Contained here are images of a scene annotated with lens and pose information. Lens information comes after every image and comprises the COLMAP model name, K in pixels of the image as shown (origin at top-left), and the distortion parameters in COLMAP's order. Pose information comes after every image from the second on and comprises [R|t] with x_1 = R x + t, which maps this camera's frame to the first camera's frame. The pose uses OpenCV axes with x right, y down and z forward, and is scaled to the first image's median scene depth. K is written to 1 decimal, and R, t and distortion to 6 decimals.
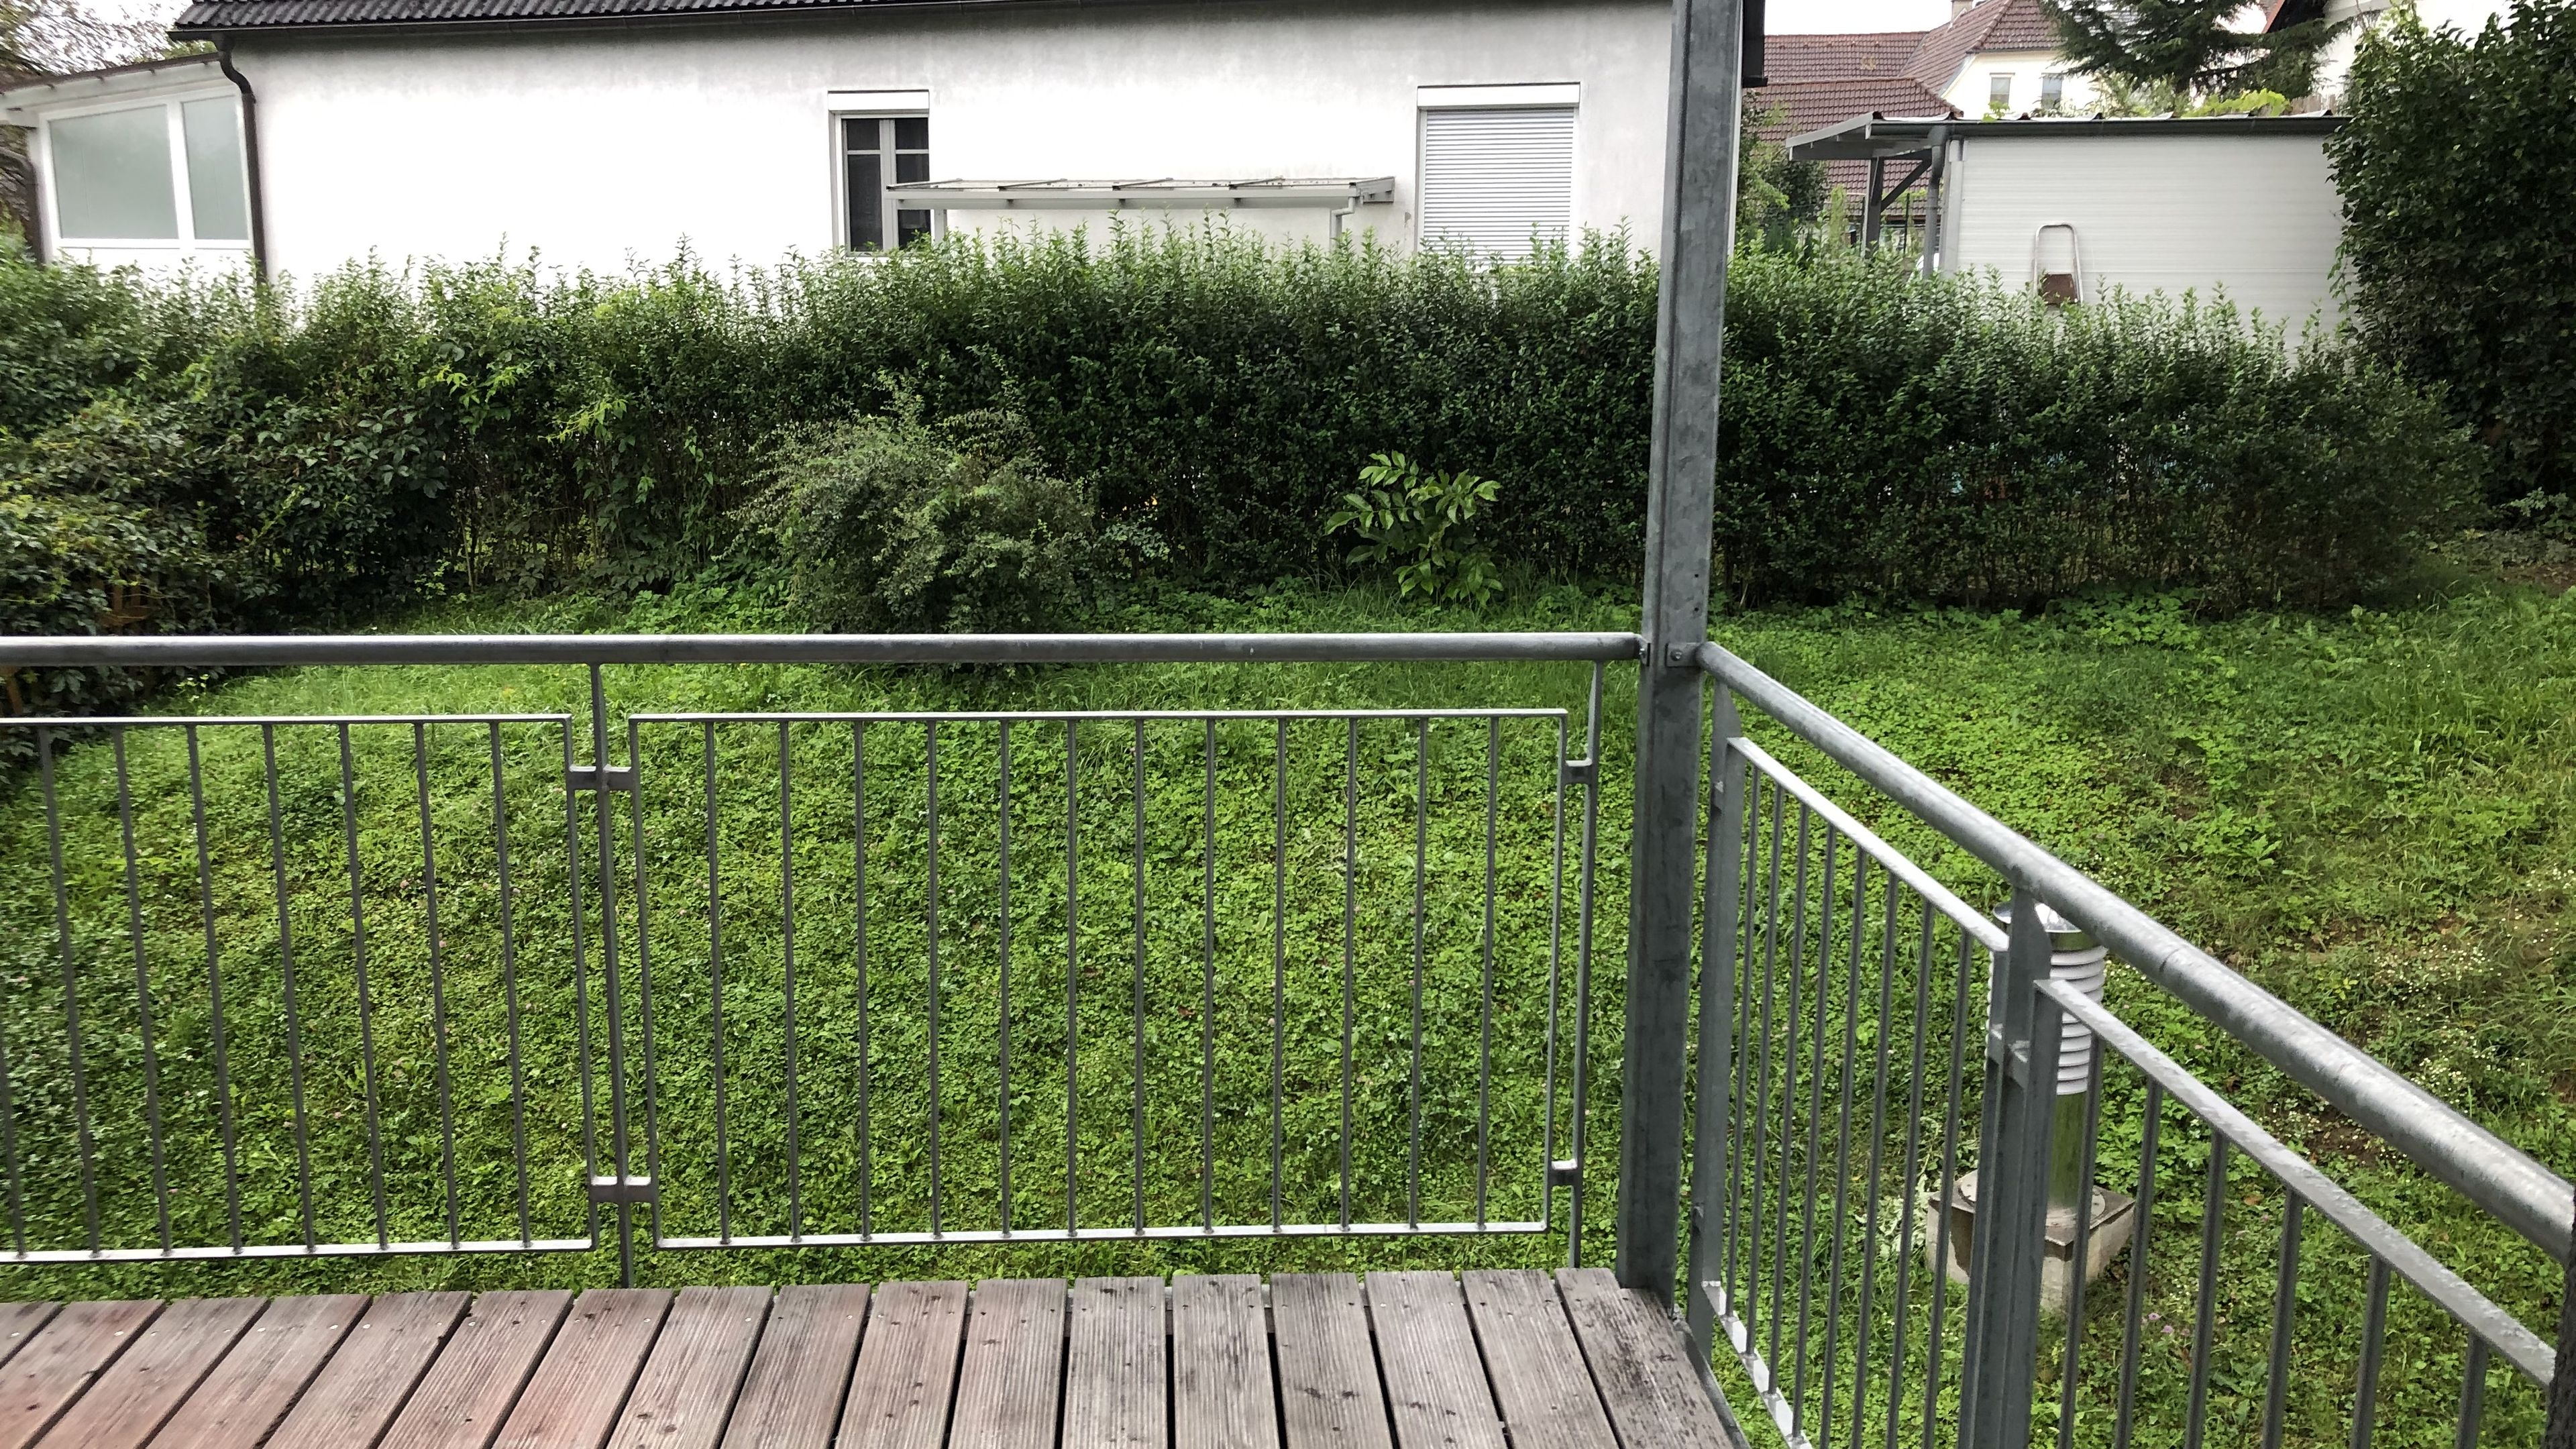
lens RADIAL K [[2126.1, 0, 1181.5], [0, 2126.1, 715.8], [0, 0, 1]] dist [0.001142, -0.023189]
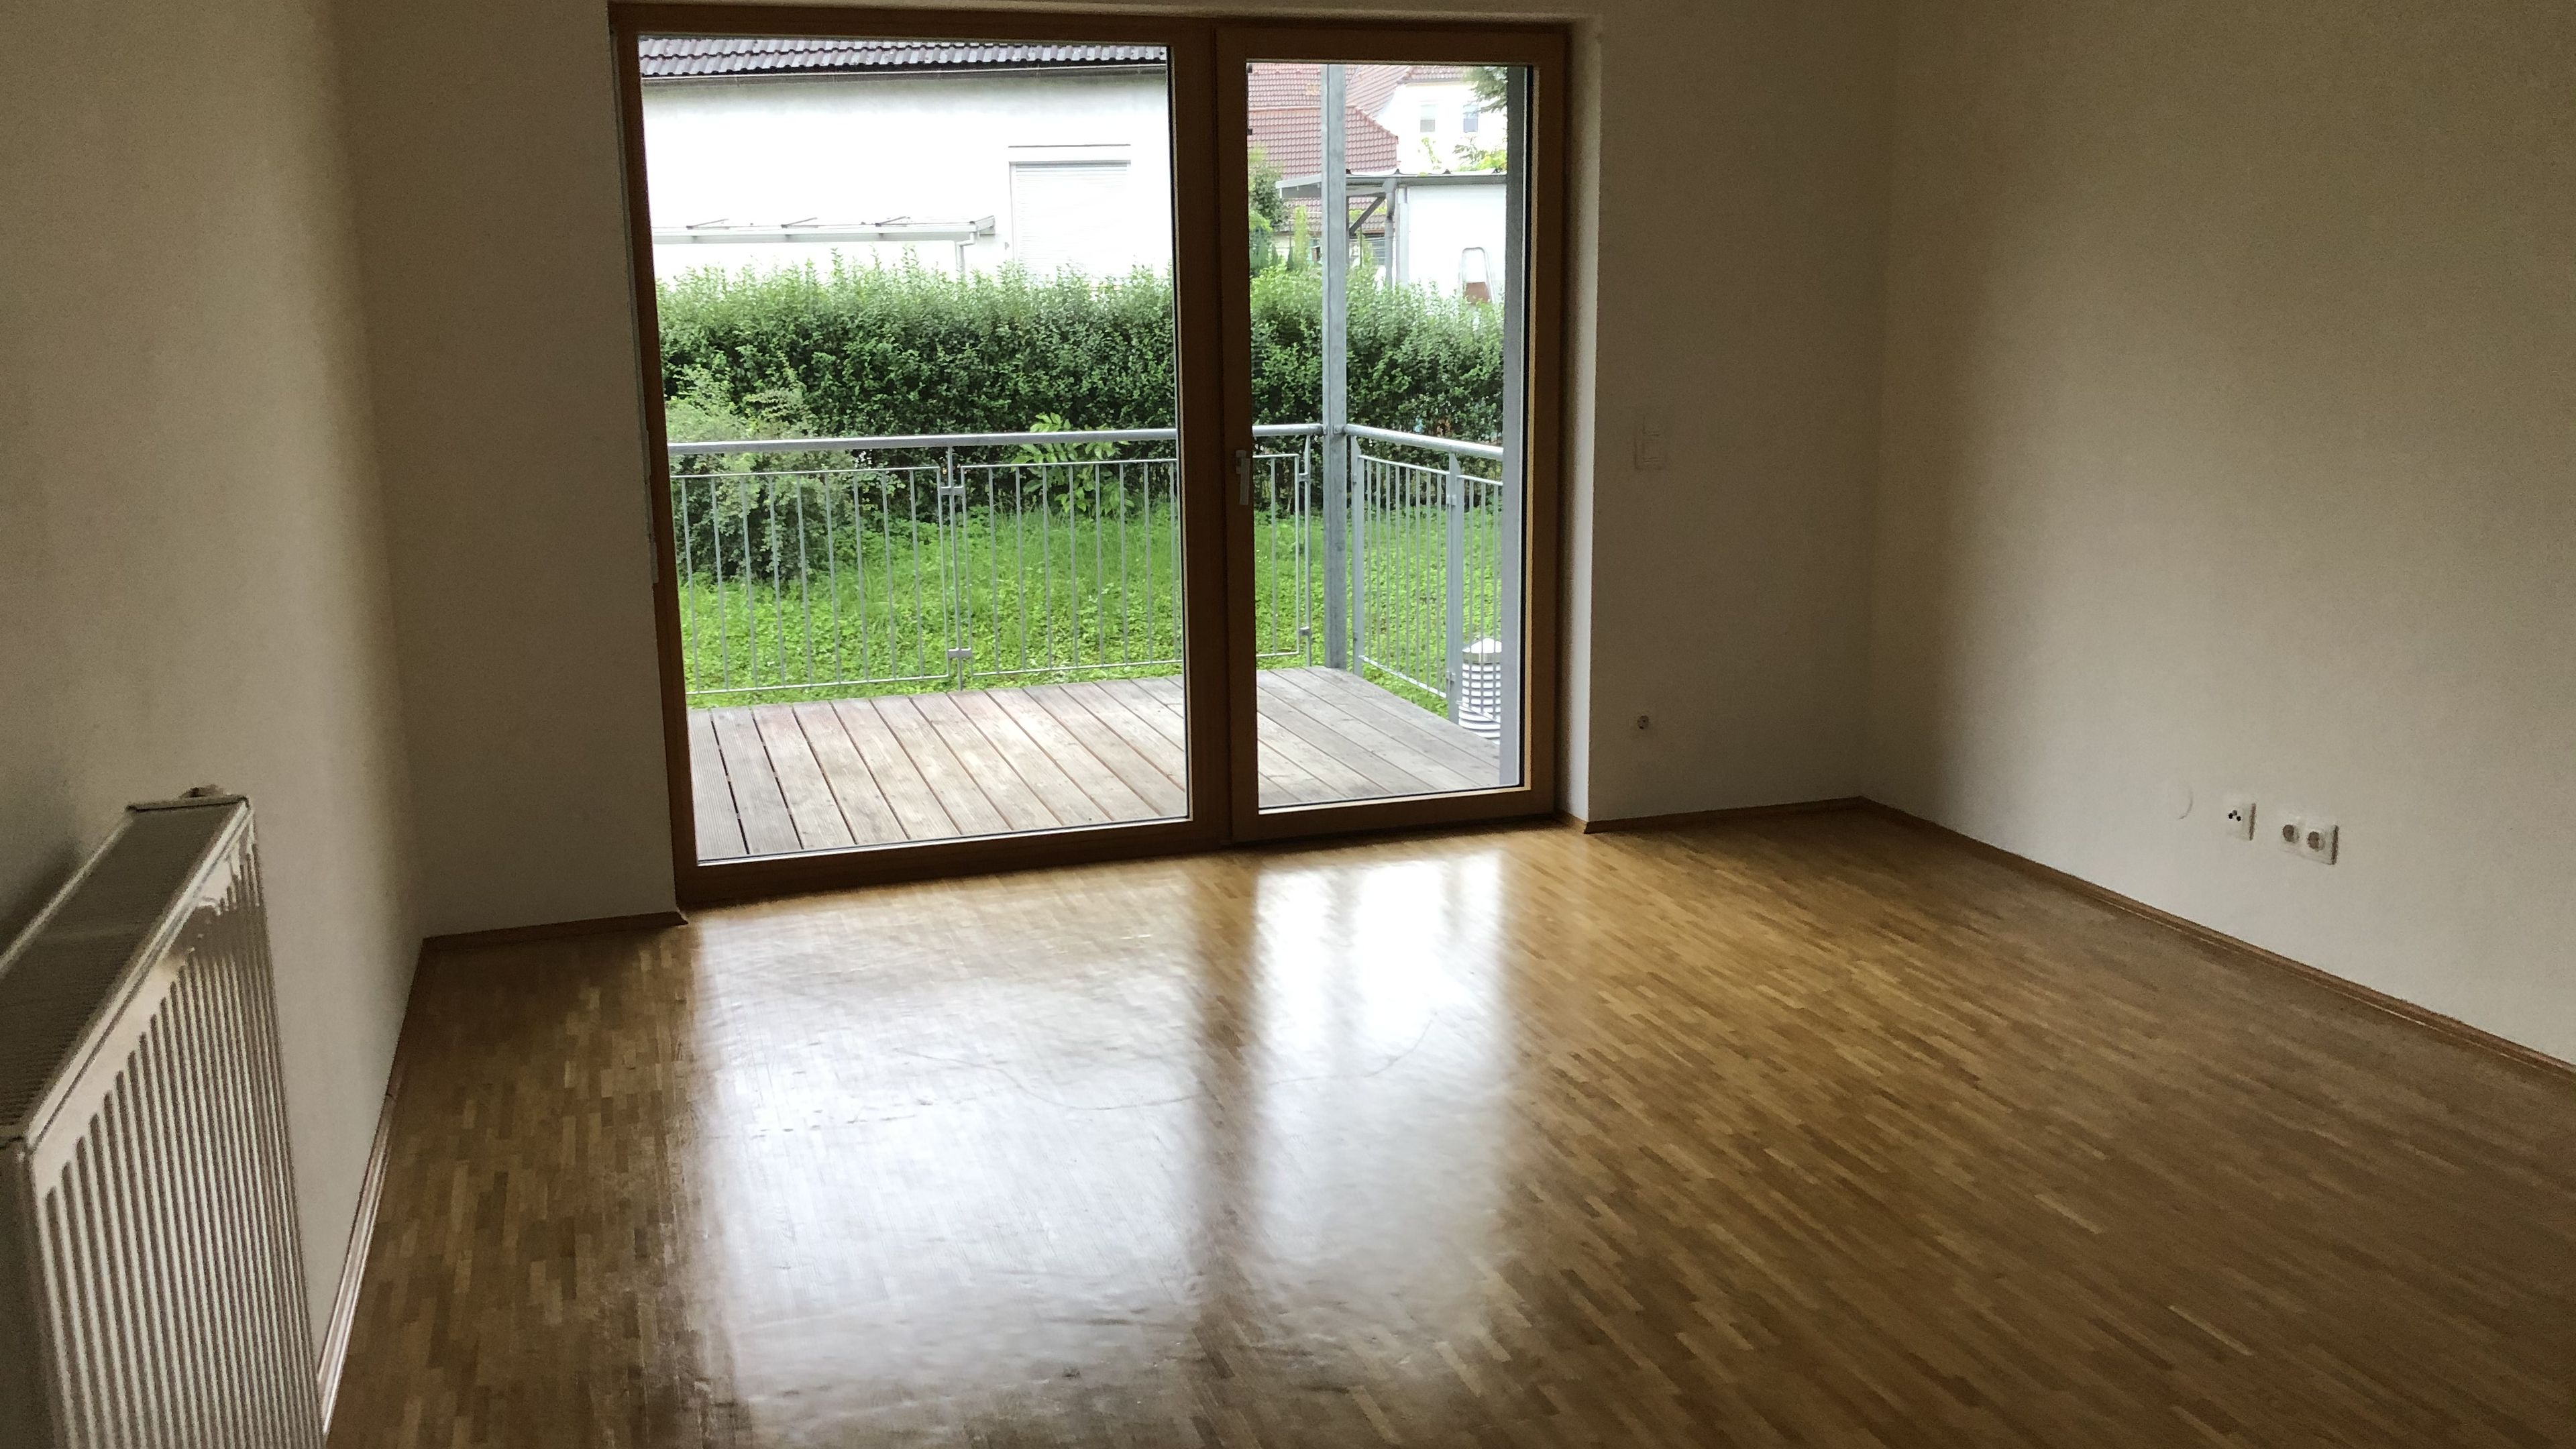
lens RADIAL K [[2126.1, 0, 1291.4], [0, 2126.1, 733.0], [0, 0, 1]] dist [0.001142, -0.023189]
pose [[0.957351, -0.071884, 0.279842, -0.165078], [0.071112, 0.997385, 0.012923, 0.085823], [-0.280039, 0.007529, 0.959959, -0.433063]]
